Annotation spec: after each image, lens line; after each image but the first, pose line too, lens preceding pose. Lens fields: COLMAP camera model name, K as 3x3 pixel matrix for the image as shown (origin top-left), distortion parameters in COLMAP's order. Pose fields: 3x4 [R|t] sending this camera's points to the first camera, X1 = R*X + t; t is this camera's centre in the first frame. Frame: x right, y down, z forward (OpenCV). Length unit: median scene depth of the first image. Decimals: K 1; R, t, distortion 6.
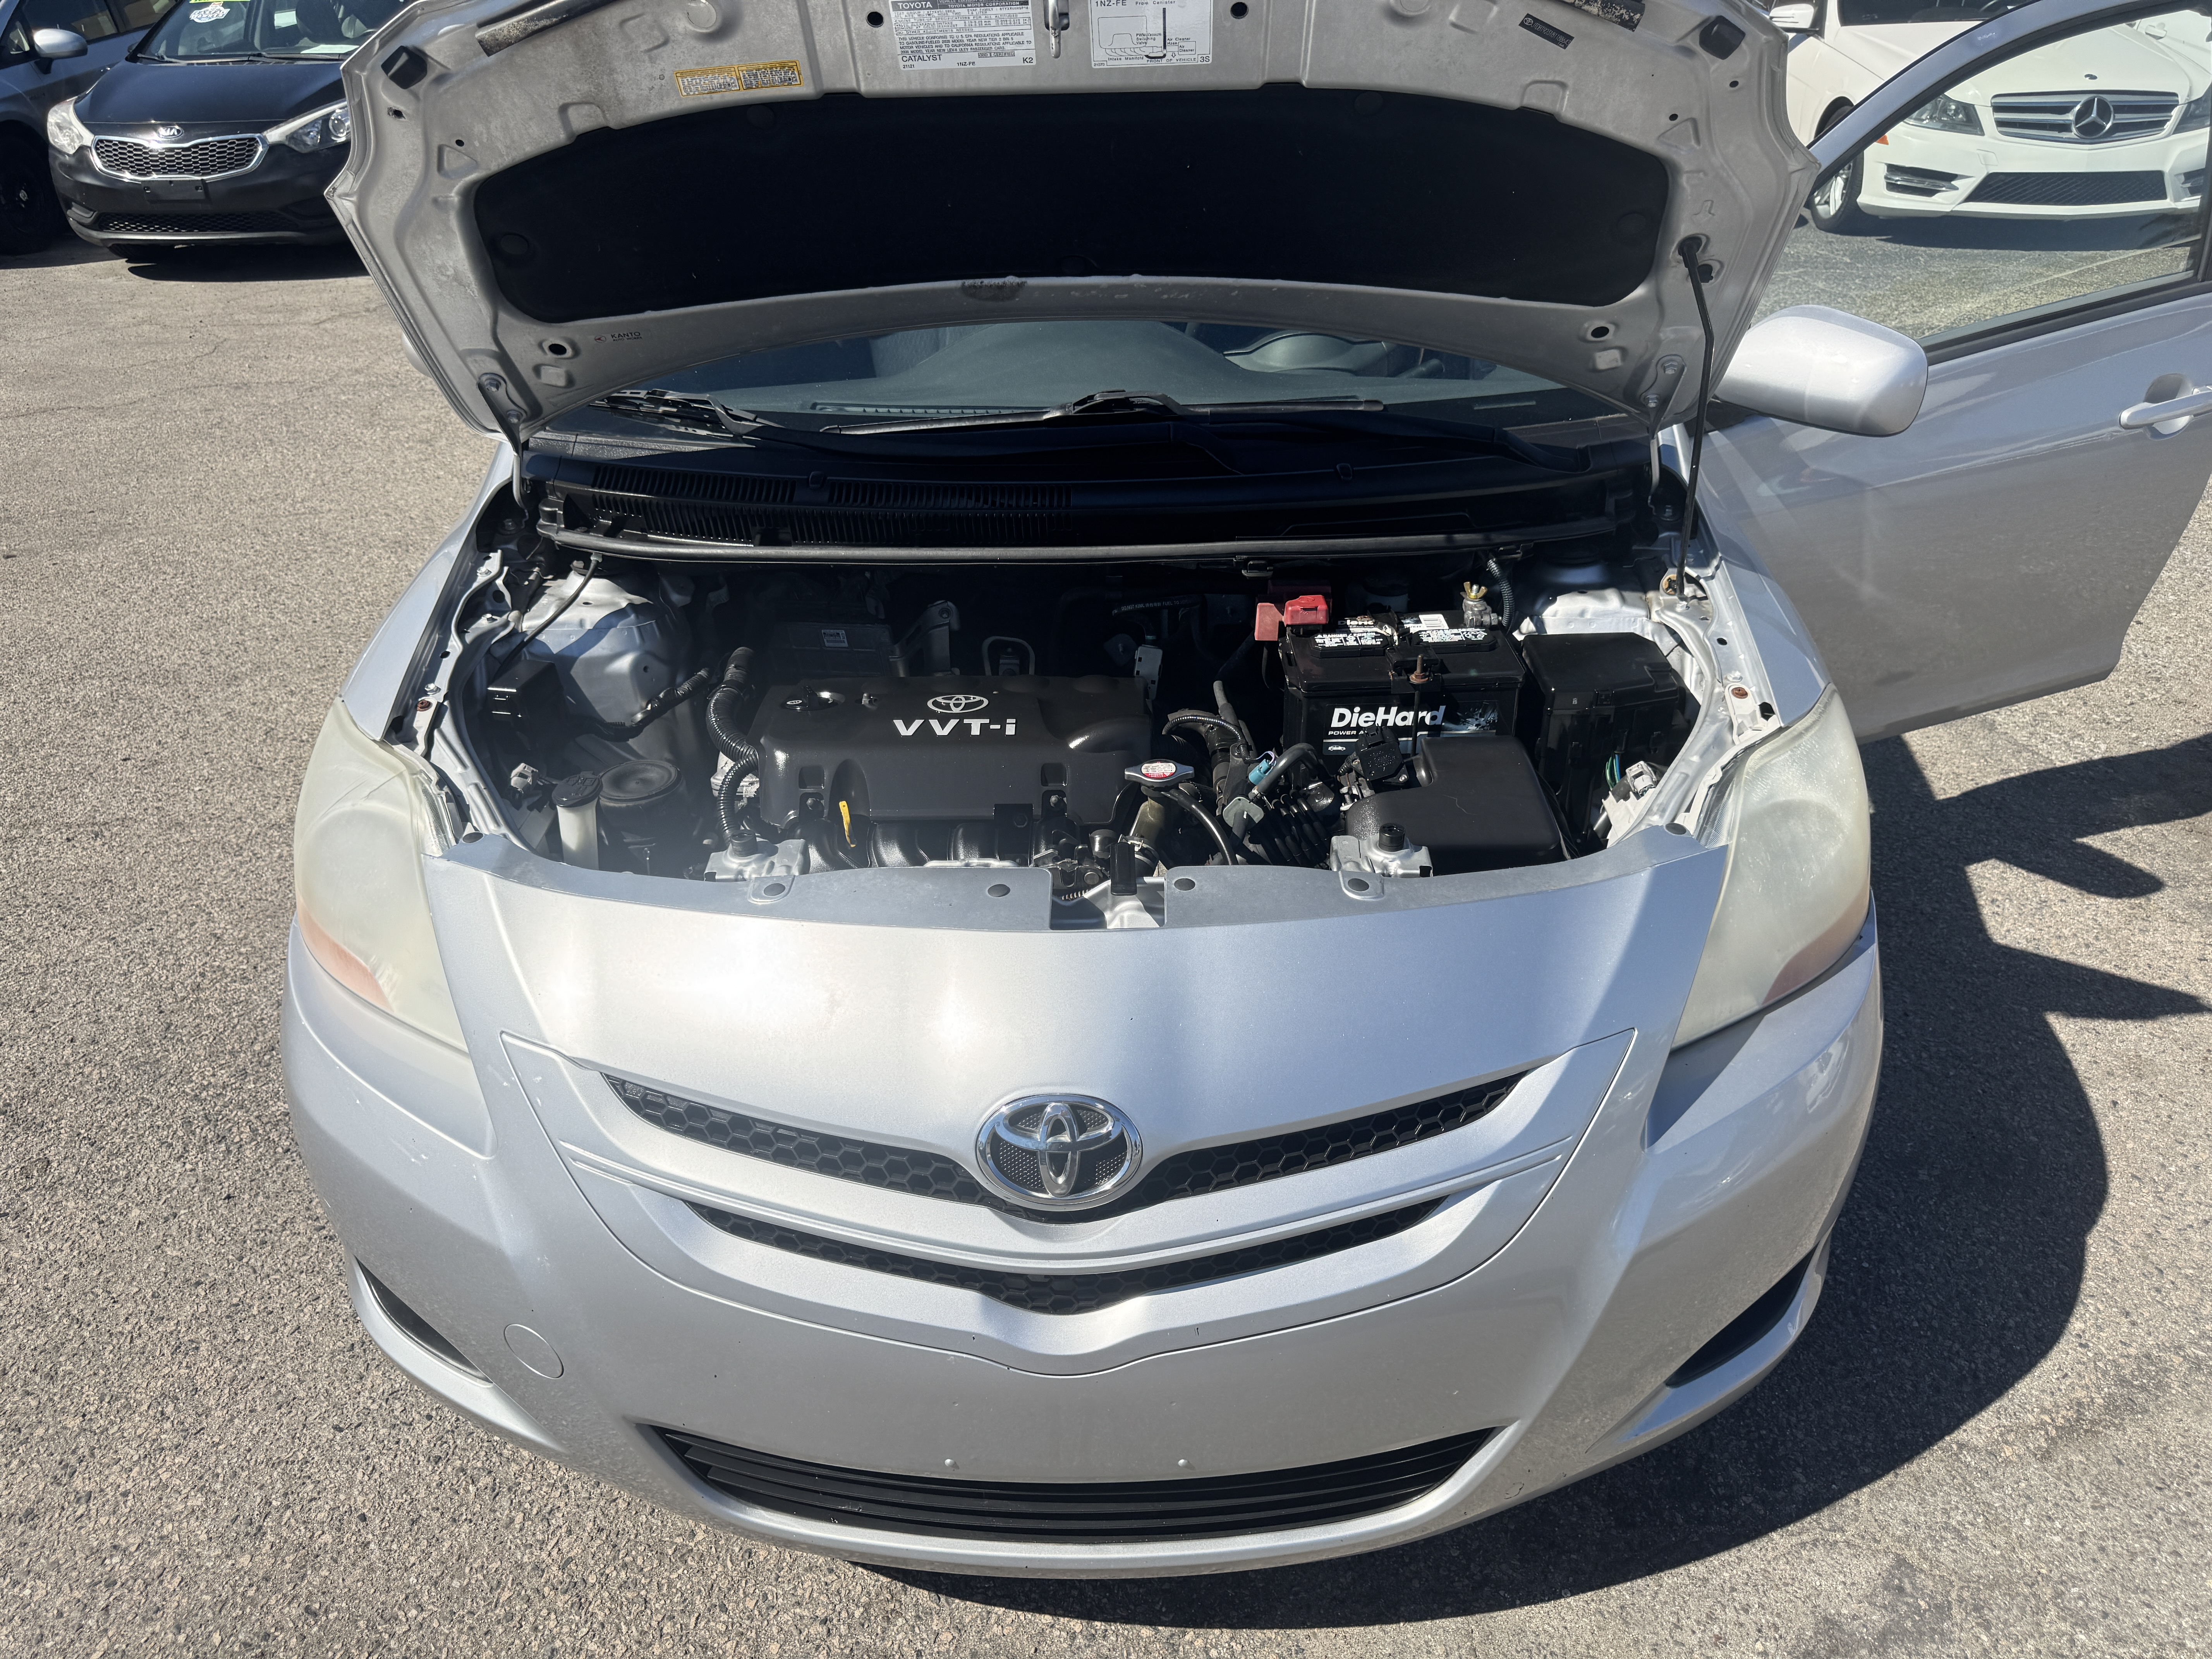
lens RADIAL K [[1584.9, 0, 1095.1], [0, 1584.9, 828.7], [0, 0, 1]] dist [0.004265, 0.001783]
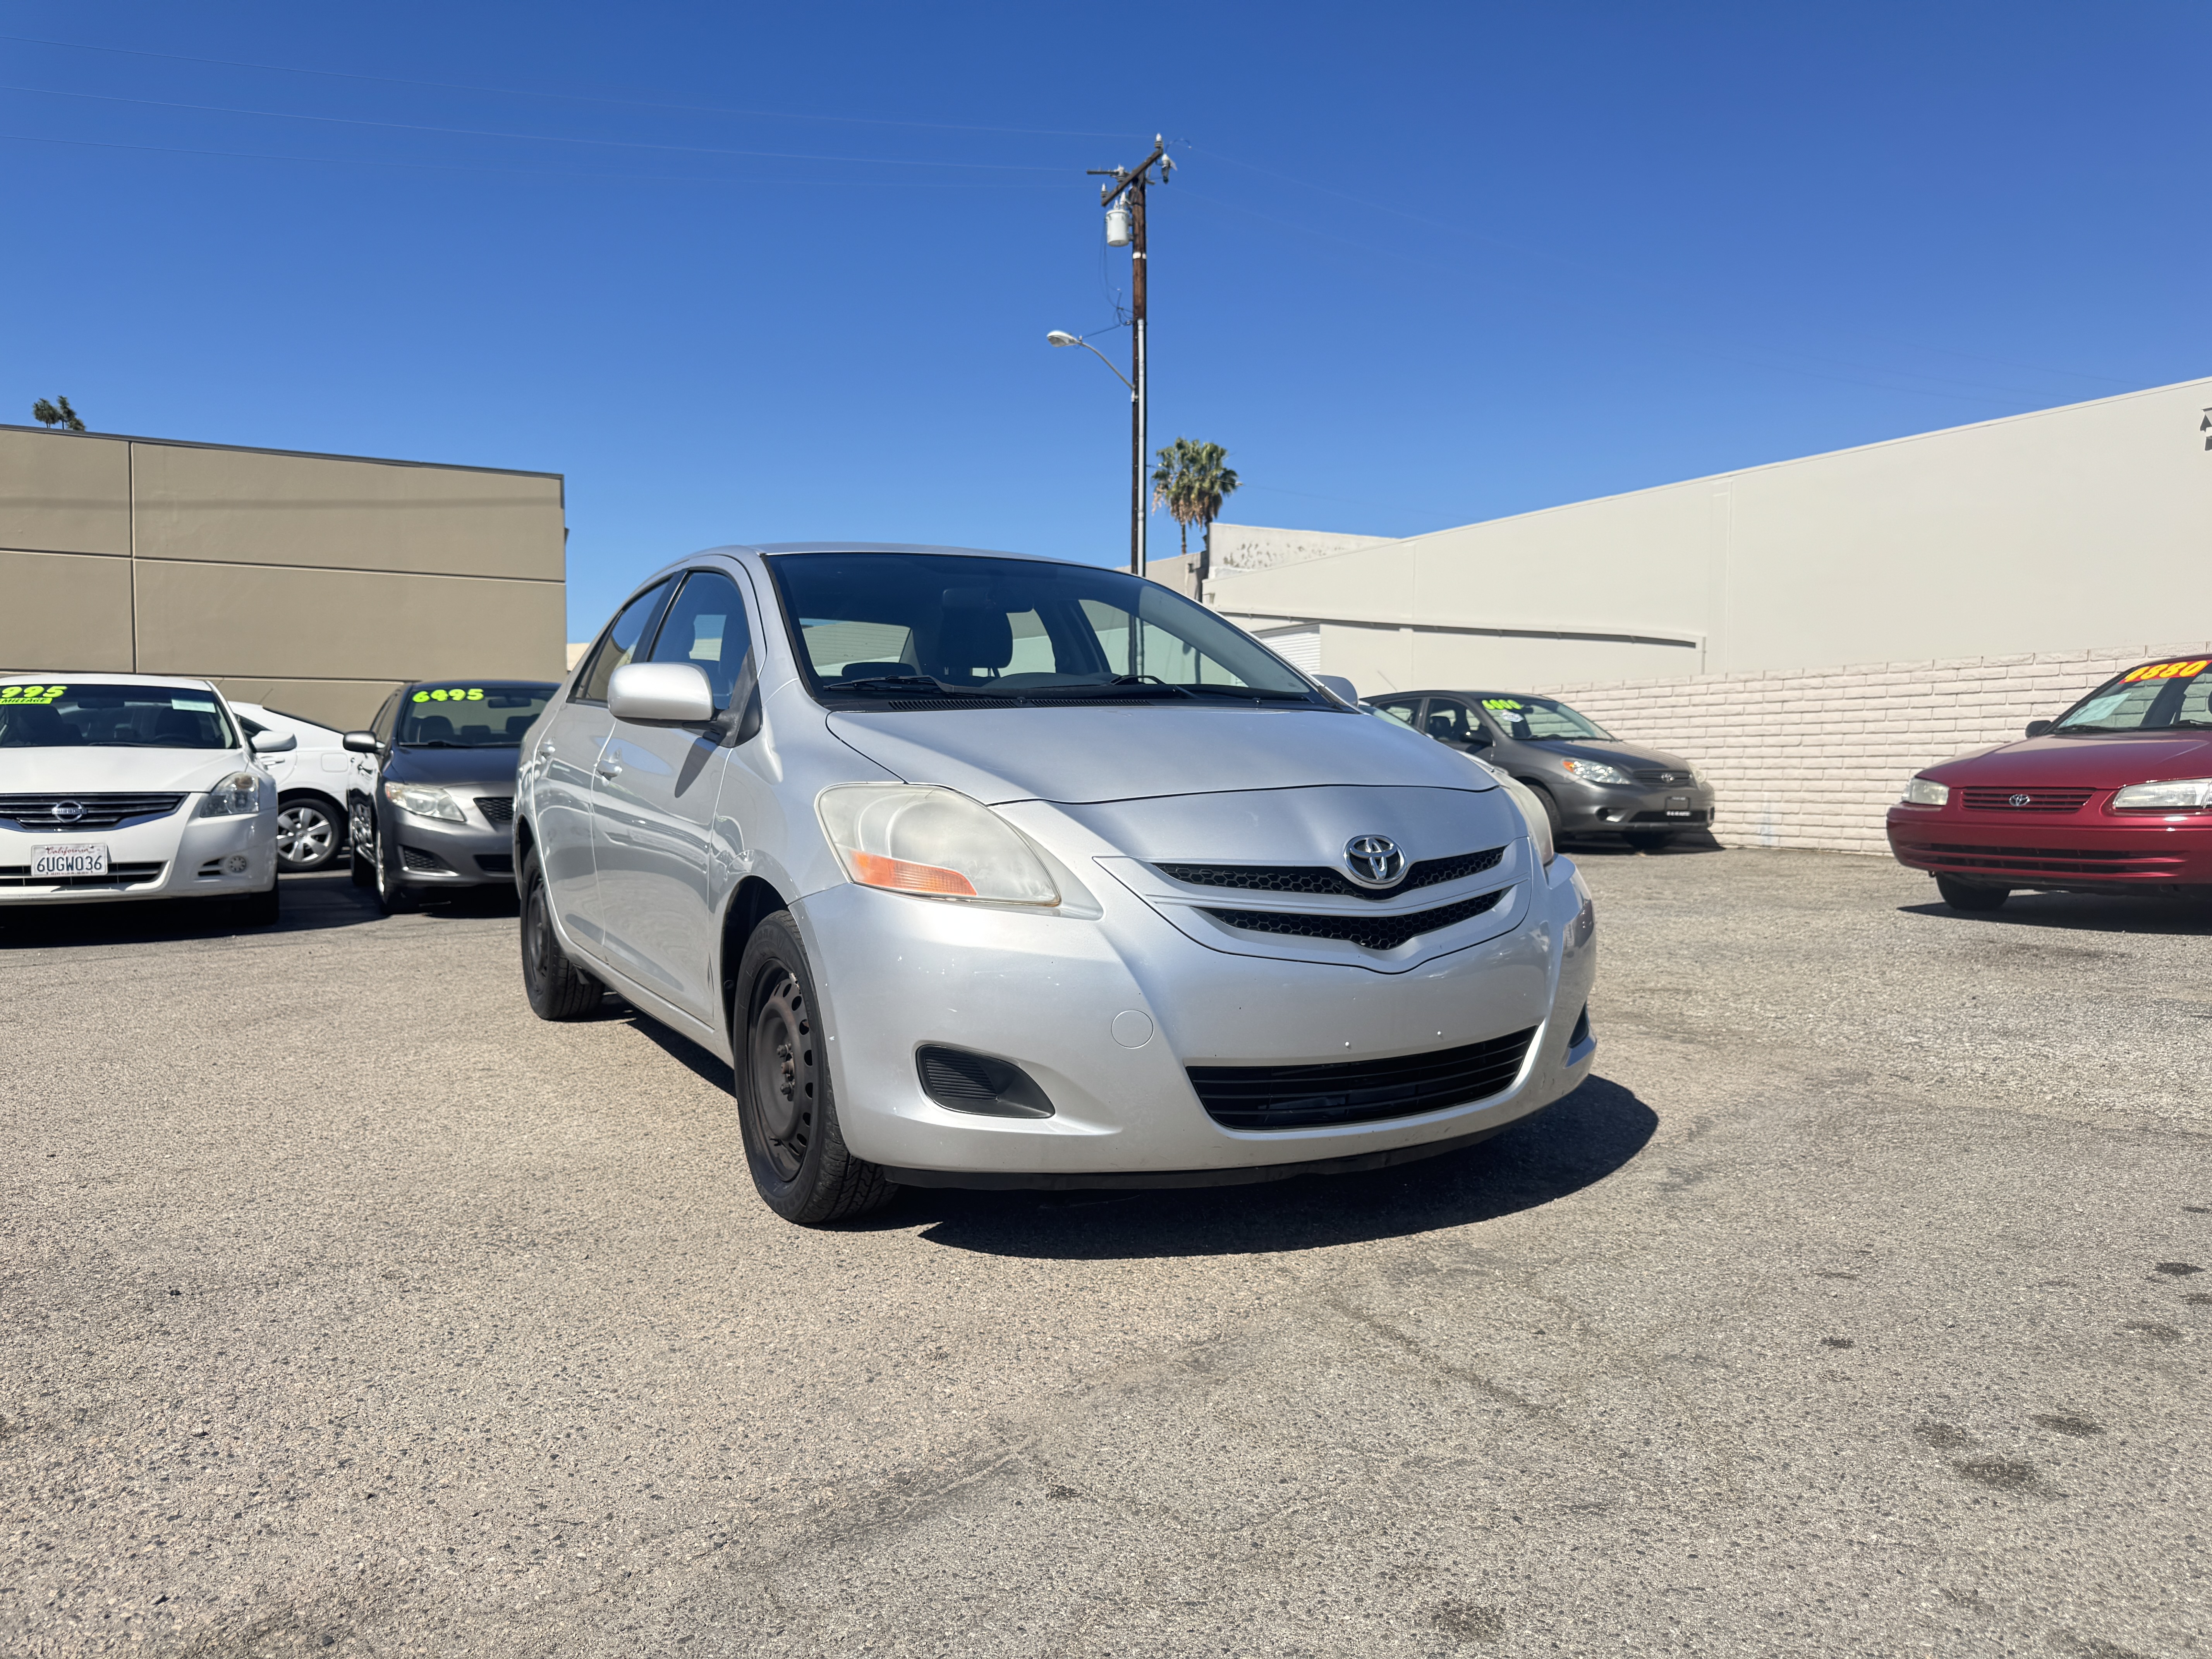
lens RADIAL K [[1556.2, 0, 1100.1], [0, 1556.2, 843.5], [0, 0, 1]] dist [0.083015, -0.123207]
pose [[0.862383, -0.016402, 0.505990, -0.221227], [0.243713, 0.889489, -0.386539, 0.142031], [-0.443733, 0.456662, 0.771078, -0.075940]]
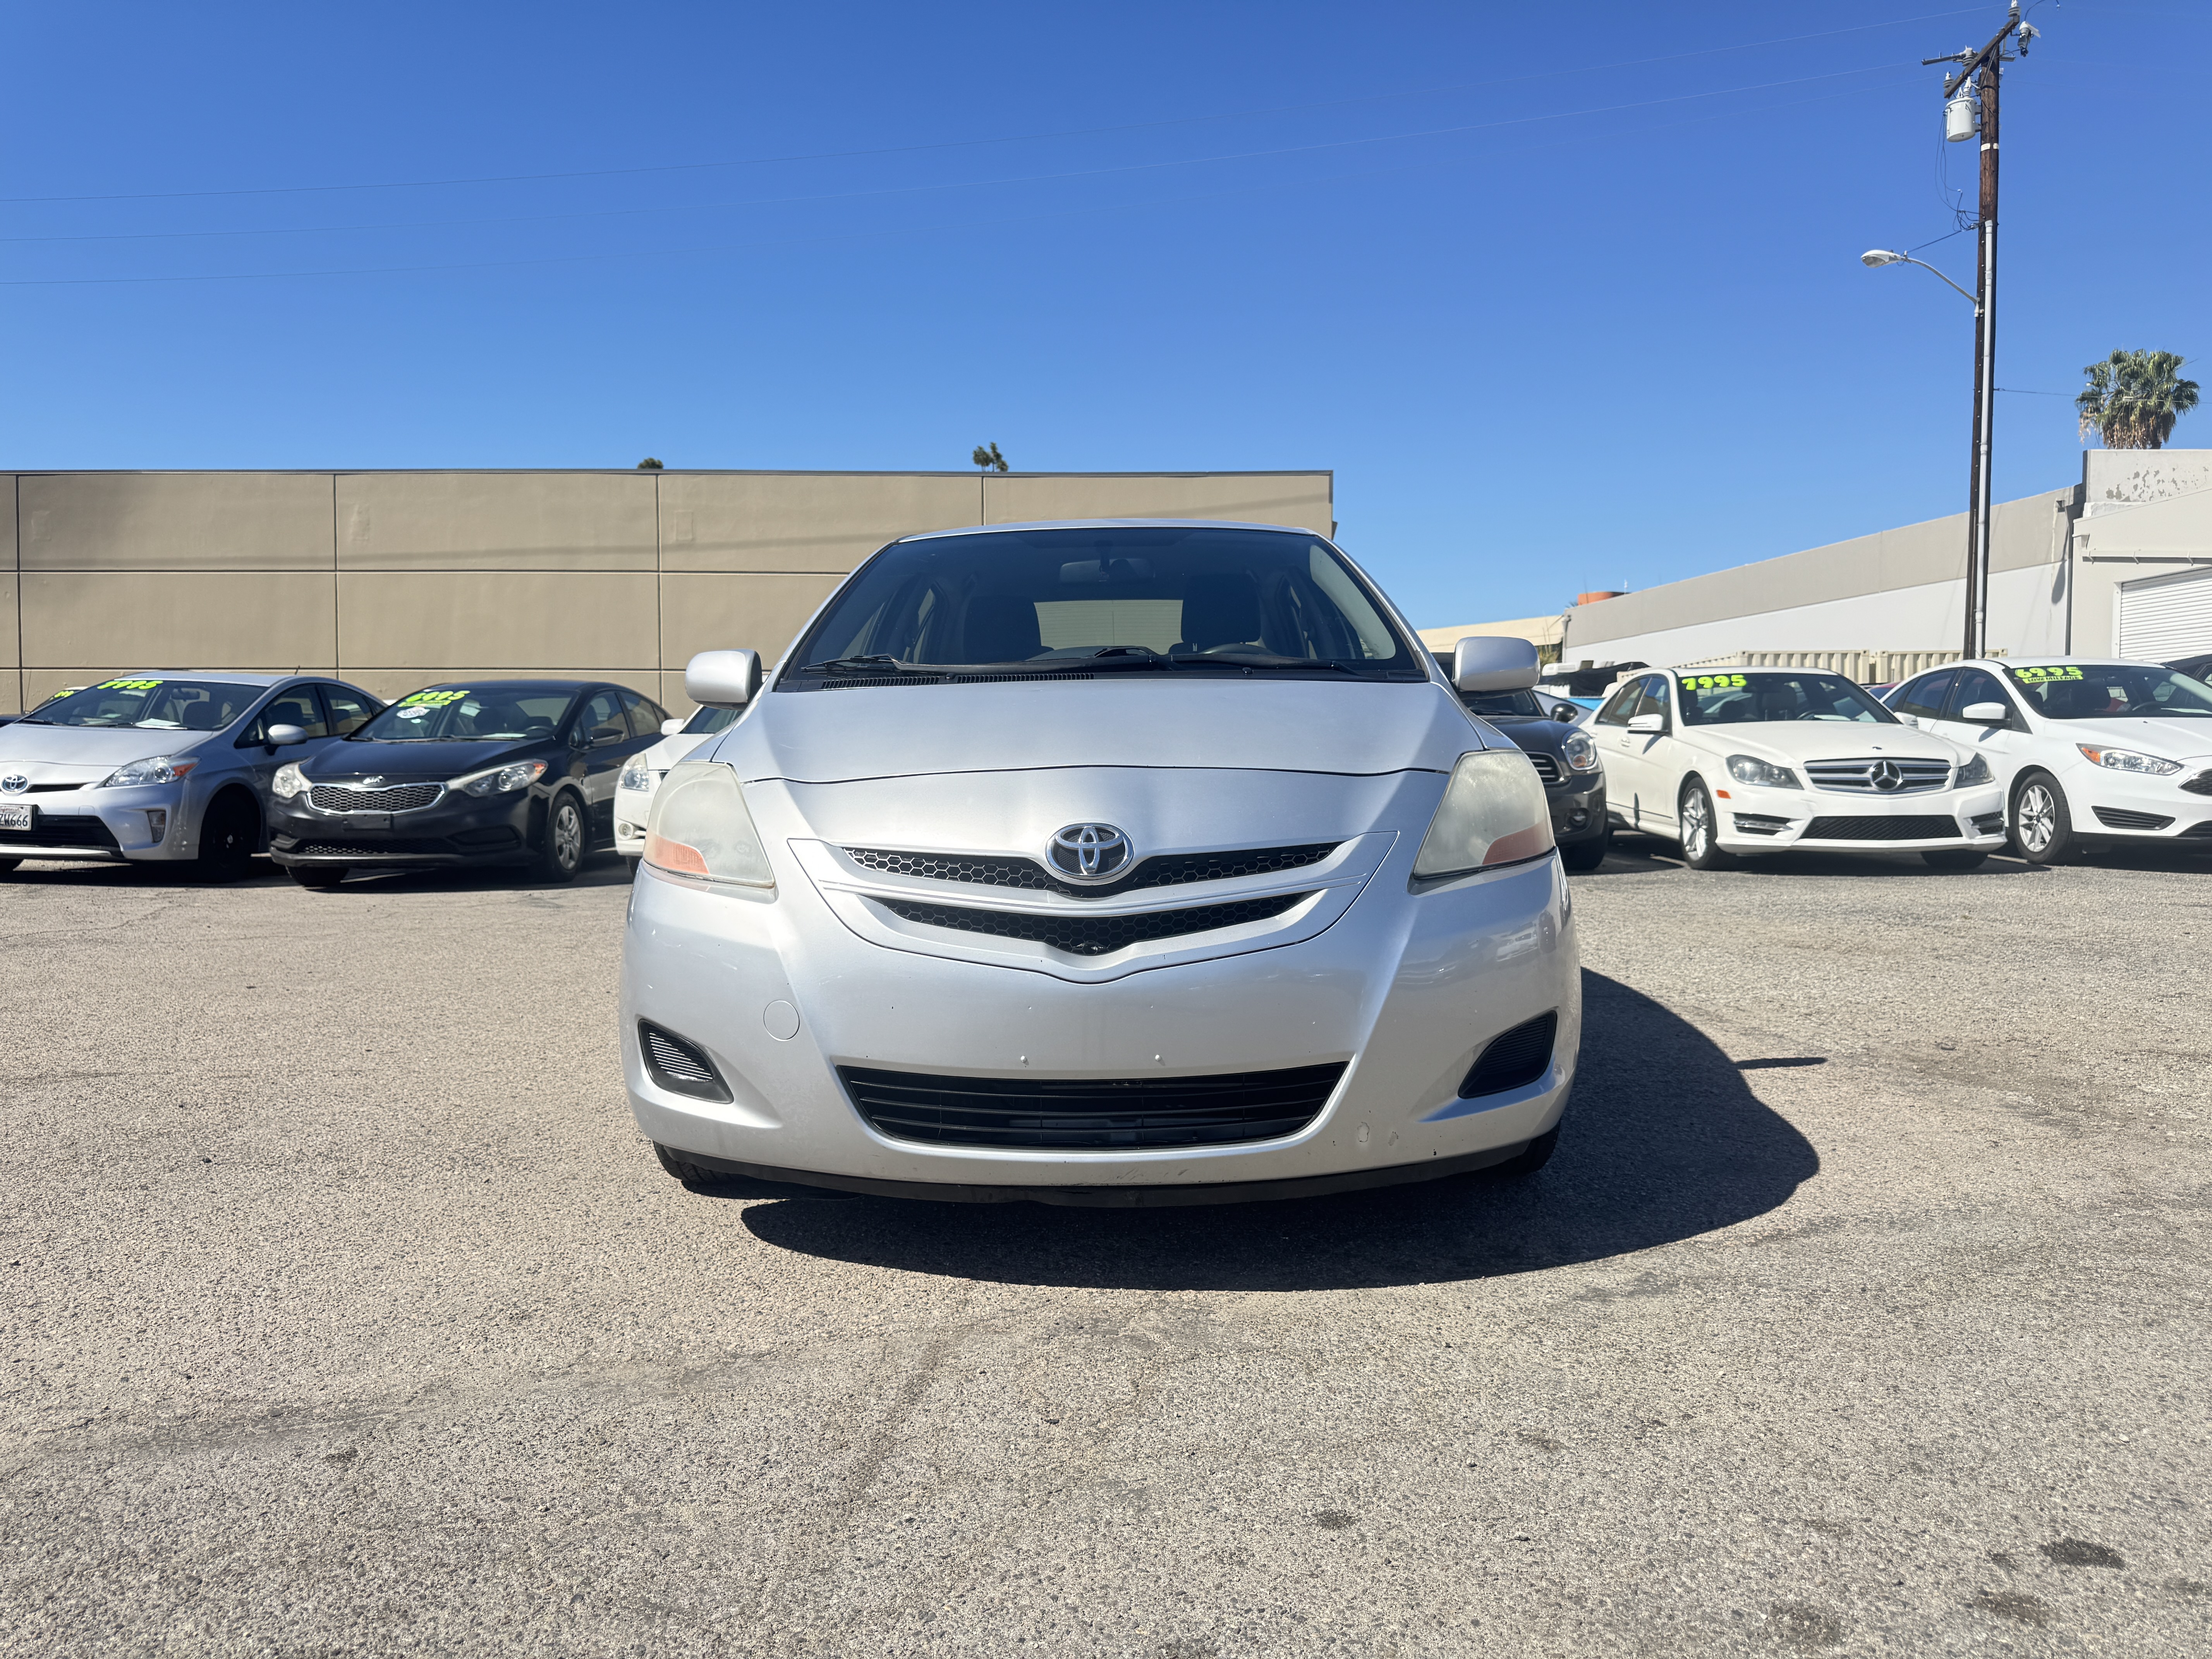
lens RADIAL K [[1559.4, 0, 1086.3], [0, 1559.4, 817.0], [0, 0, 1]] dist [0.043982, -0.040945]
pose [[0.999941, 0.007367, -0.008012, -0.001964], [-0.010209, 0.890049, -0.455750, 0.157073], [0.003774, 0.455805, 0.890072, -0.104632]]
